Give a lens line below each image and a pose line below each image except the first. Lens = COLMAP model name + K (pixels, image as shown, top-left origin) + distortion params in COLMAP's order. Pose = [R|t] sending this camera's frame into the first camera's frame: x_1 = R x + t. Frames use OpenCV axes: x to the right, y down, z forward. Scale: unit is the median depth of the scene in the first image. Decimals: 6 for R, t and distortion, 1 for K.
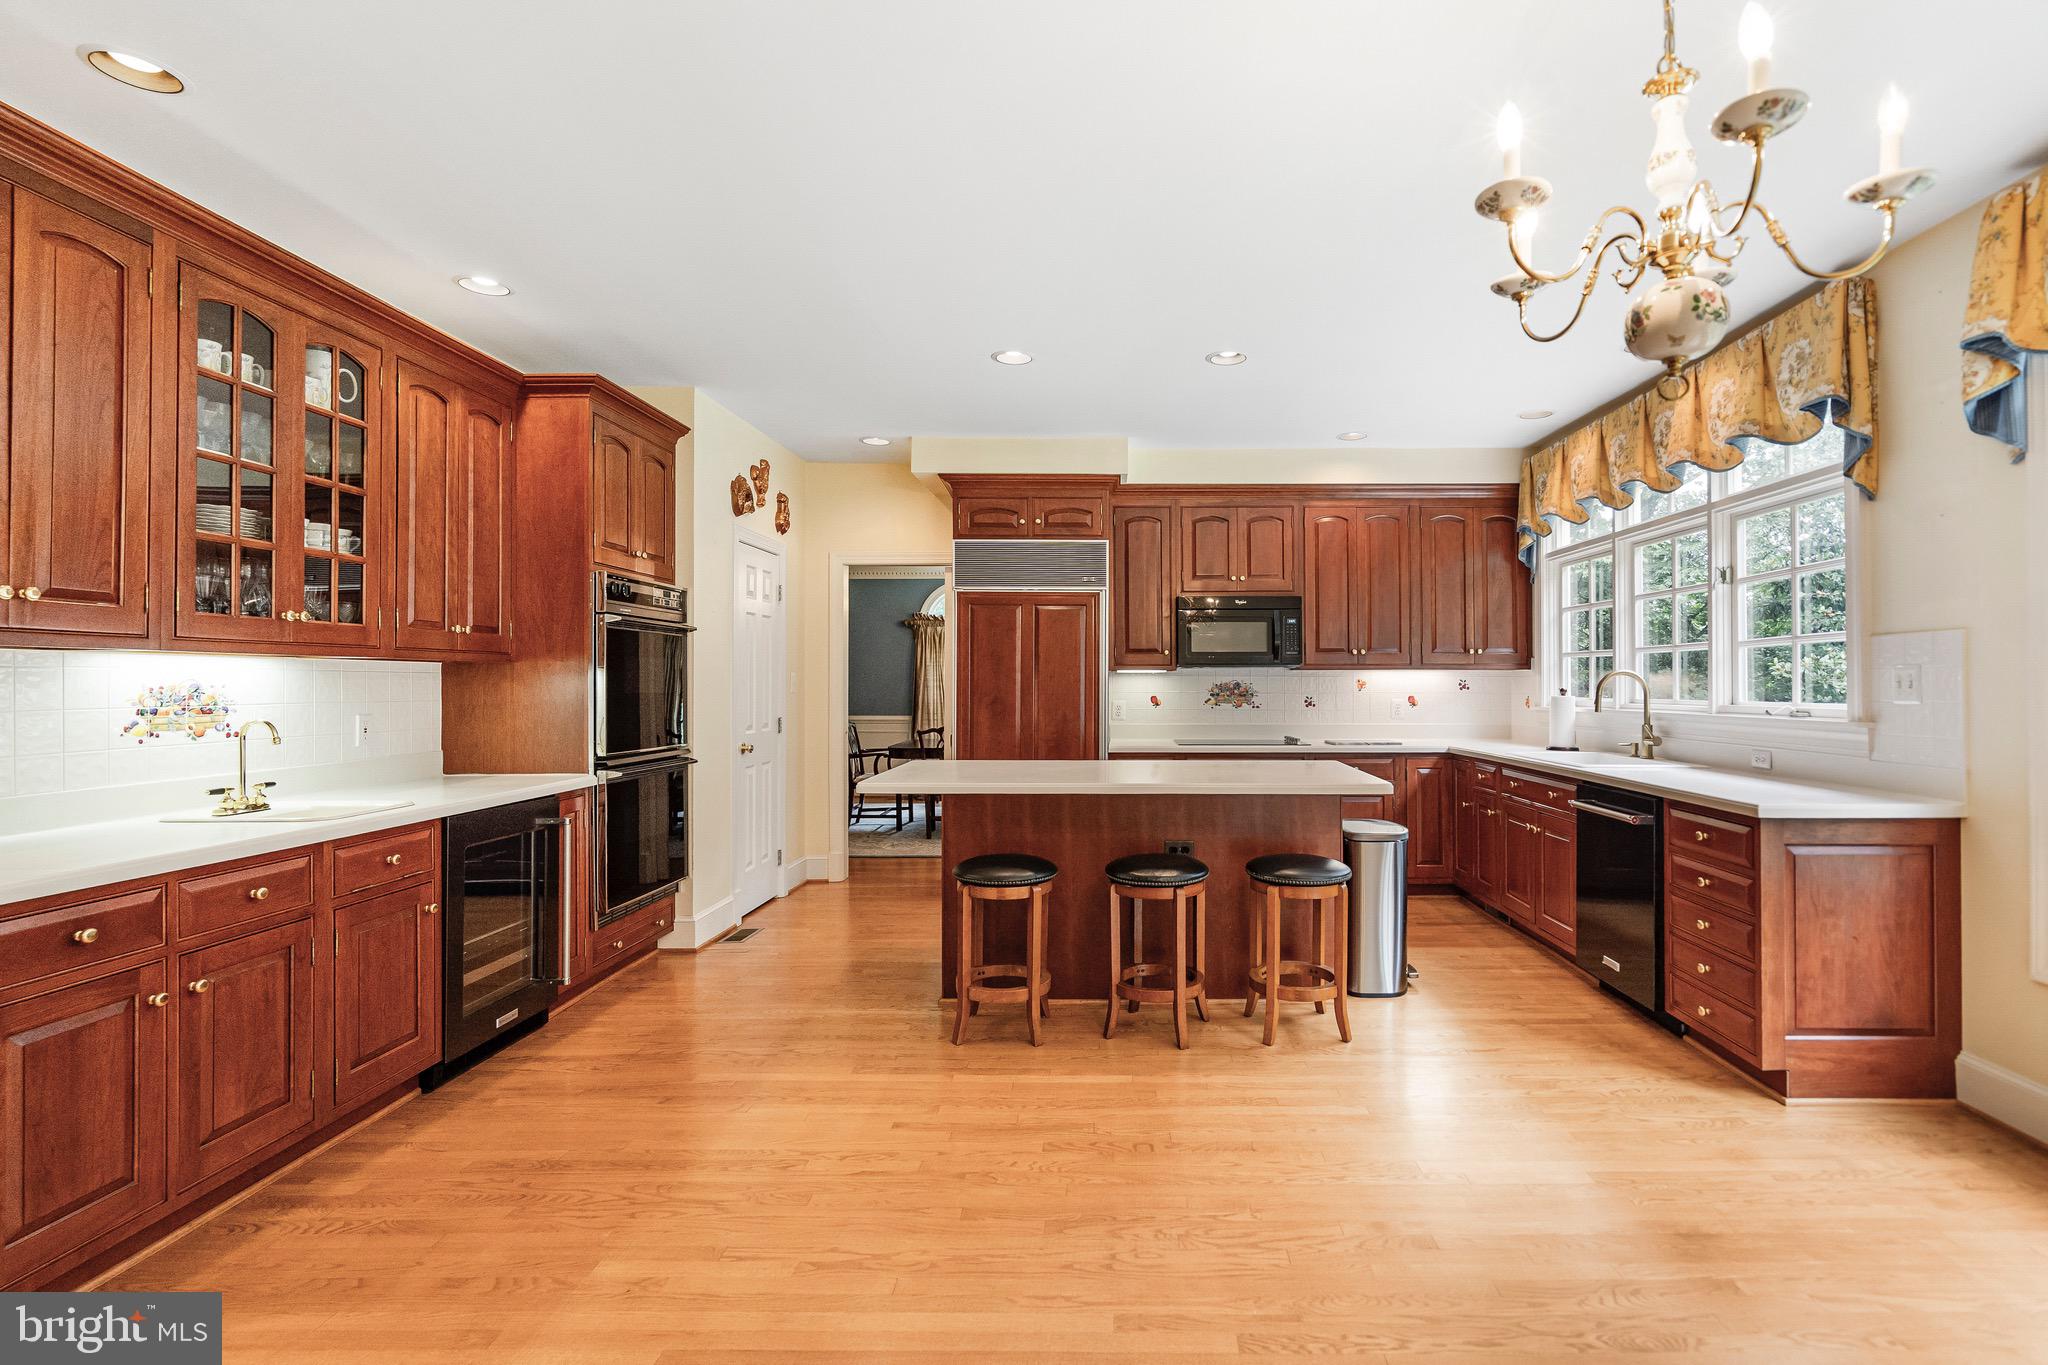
lens RADIAL K [[952.1, 0, 1024.0], [0, 952.1, 682.5], [0, 0, 1]] dist [0.000165, 0.000019]
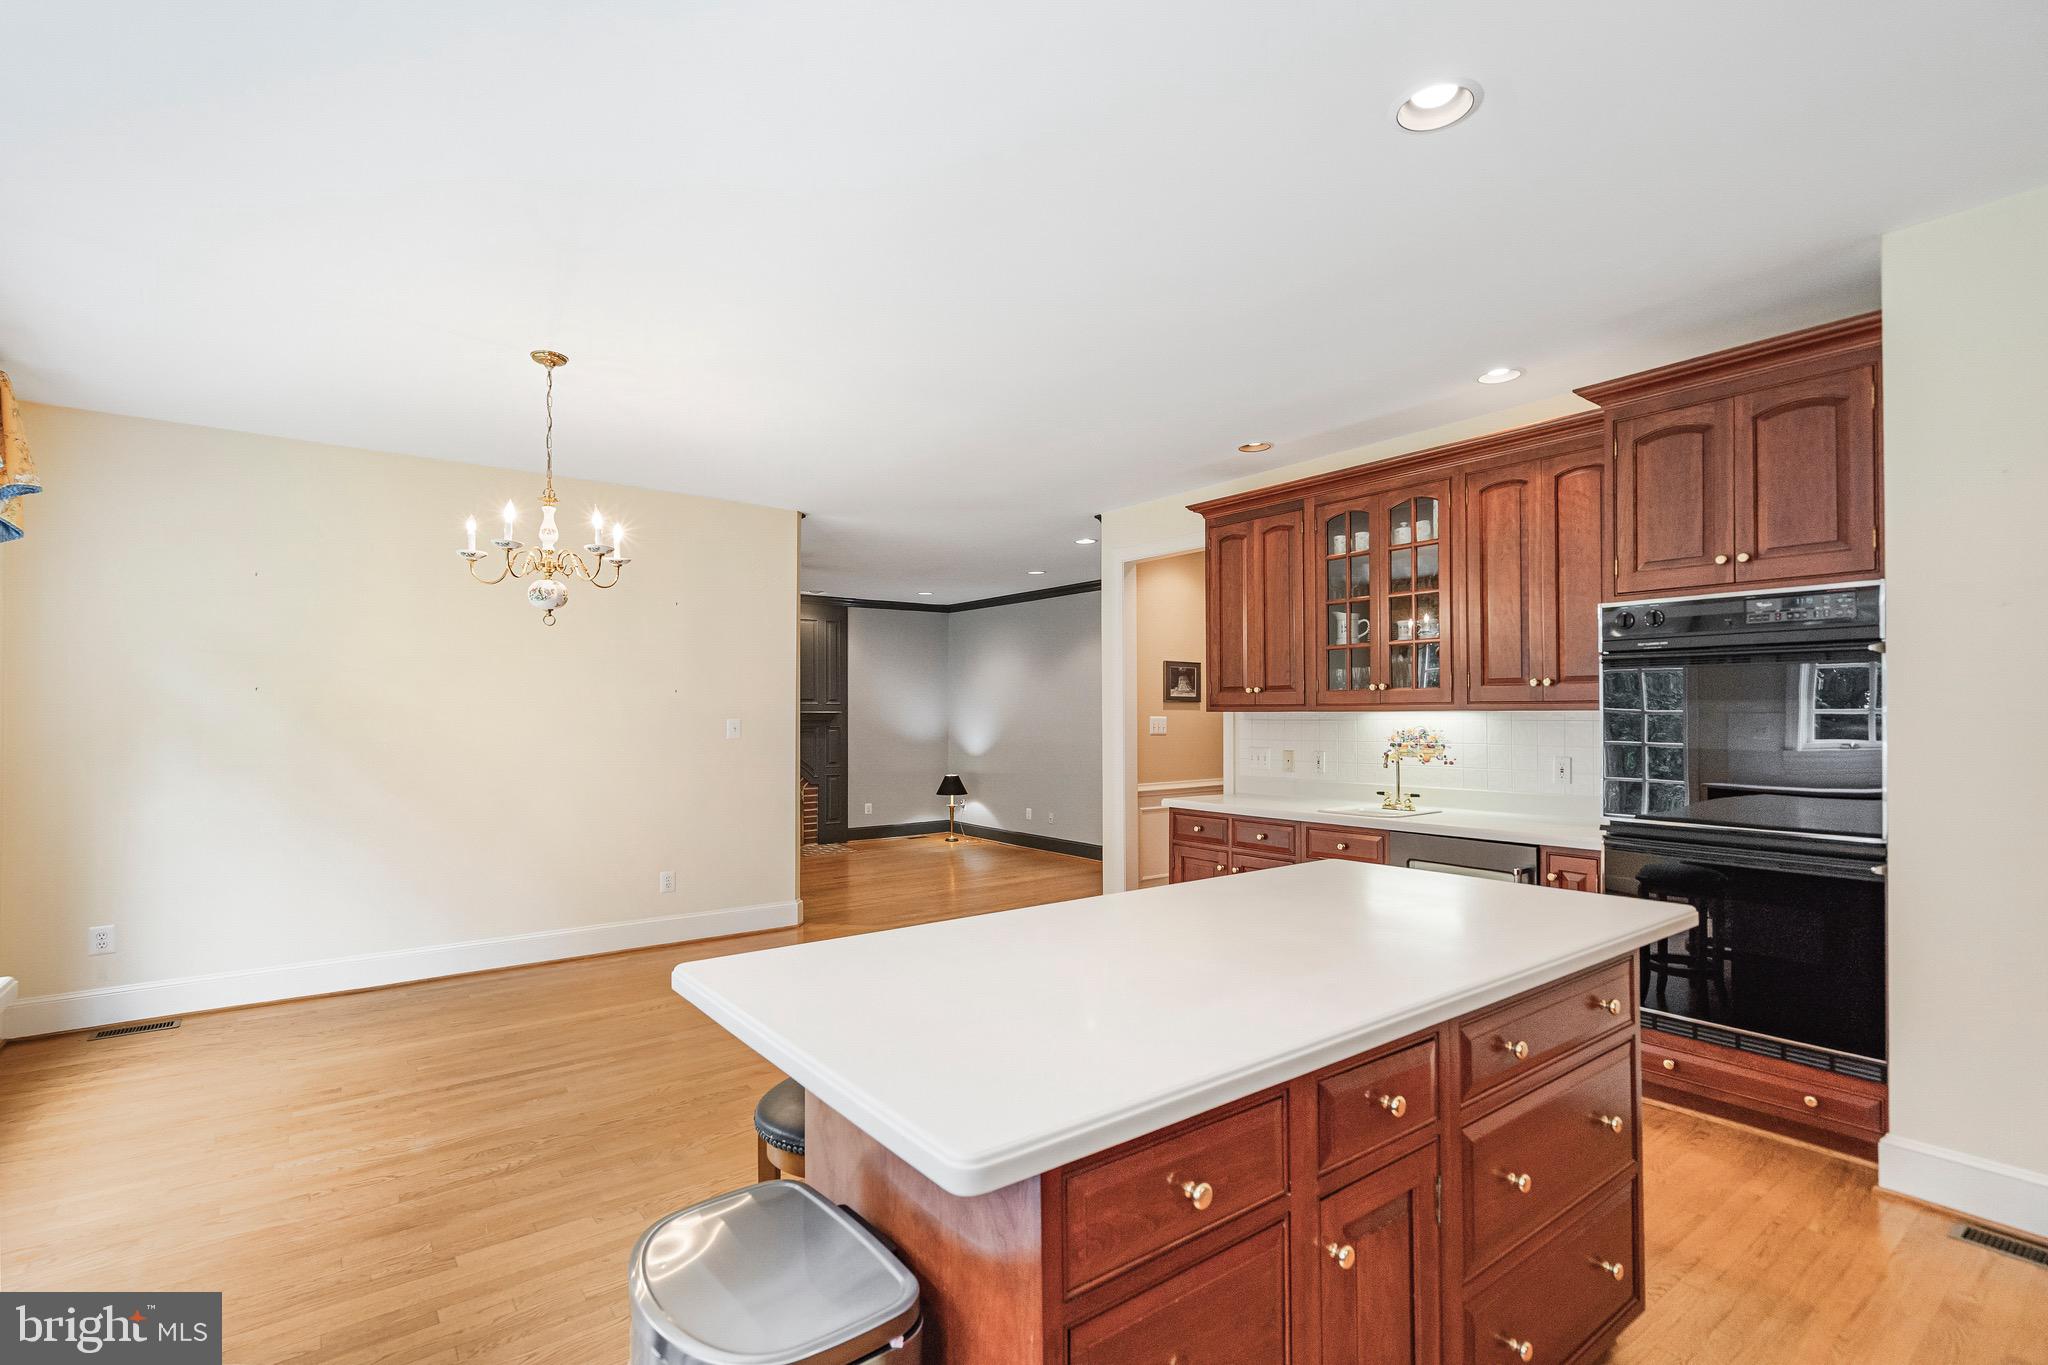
lens RADIAL K [[952.1, 0, 1024.0], [0, 952.1, 682.5], [0, 0, 1]] dist [0.000165, 0.000019]
pose [[-0.742465, -0.019336, -0.669606, 0.600581], [0.000364, 0.999572, -0.029267, -0.025671], [0.669885, -0.021973, -0.742140, 1.472530]]
